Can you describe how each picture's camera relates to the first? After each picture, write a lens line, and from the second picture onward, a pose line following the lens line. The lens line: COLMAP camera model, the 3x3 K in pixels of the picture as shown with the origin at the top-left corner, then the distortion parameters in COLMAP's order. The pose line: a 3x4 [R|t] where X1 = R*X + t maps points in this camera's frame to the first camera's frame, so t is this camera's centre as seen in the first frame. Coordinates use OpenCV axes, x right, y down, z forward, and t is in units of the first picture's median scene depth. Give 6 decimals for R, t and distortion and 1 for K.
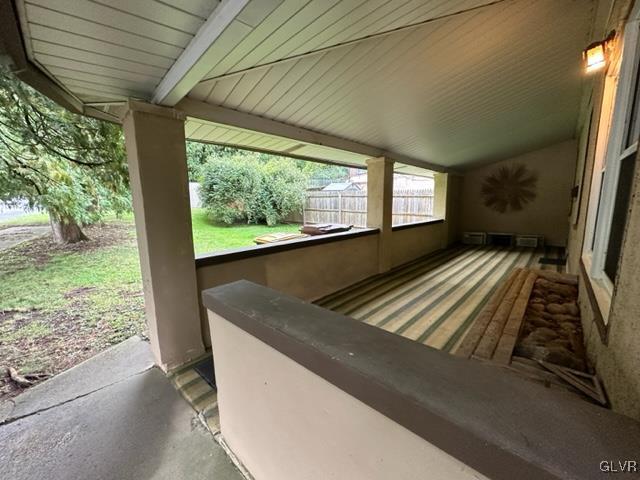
lens RADIAL K [[254.4, 0, 320.0], [0, 254.4, 240.0], [0, 0, 1]] dist [-0.000575, 0.000161]
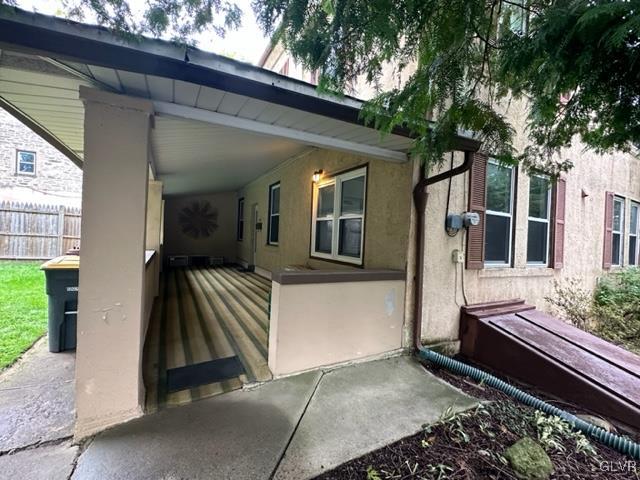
lens RADIAL K [[280.3, 0, 320.0], [0, 280.3, 240.0], [0, 0, 1]] dist [-0.001149, -0.000111]
pose [[0.313525, 0.015298, 0.949457, -0.235782], [0.091341, 0.994748, -0.046190, 0.009676], [-0.945177, 0.101206, 0.310481, 0.020948]]
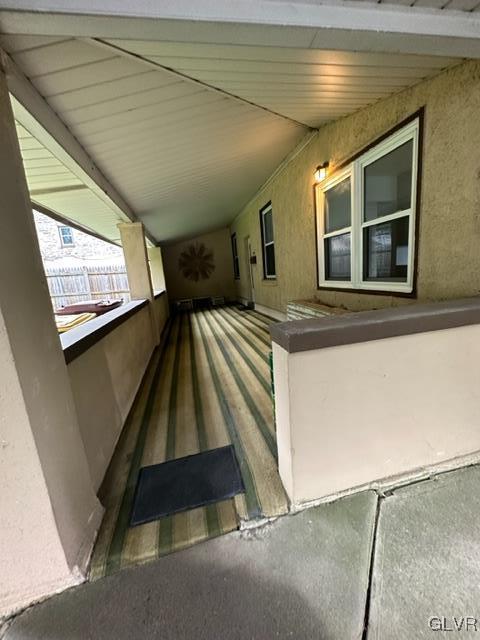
lens RADIAL K [[254.4, 0, 240.0], [0, 254.4, 320.0], [0, 0, 1]] dist [-0.000575, 0.000161]
pose [[0.566730, -0.185861, 0.802666, -0.134024], [0.196314, 0.976626, 0.087533, 0.006372], [-0.800174, 0.107968, 0.589970, 0.072131]]
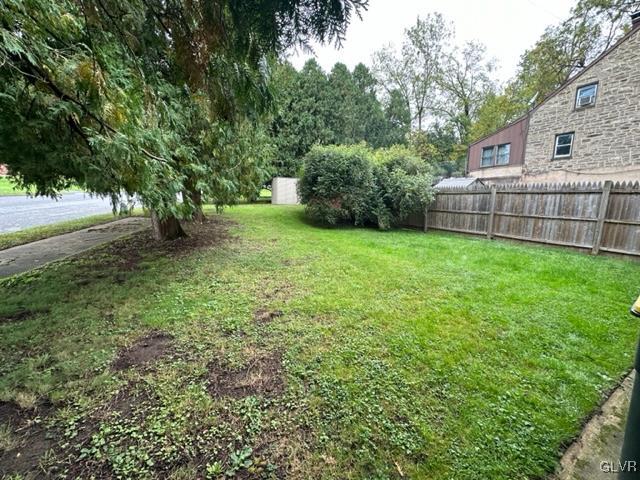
lens RADIAL K [[254.4, 0, 320.0], [0, 254.4, 240.0], [0, 0, 1]] dist [-0.000575, 0.000161]
pose [[0.956923, 0.069372, -0.281933, -0.164281], [-0.070032, 0.997515, 0.007745, -0.017248], [0.281769, 0.012333, 0.959403, 0.207683]]
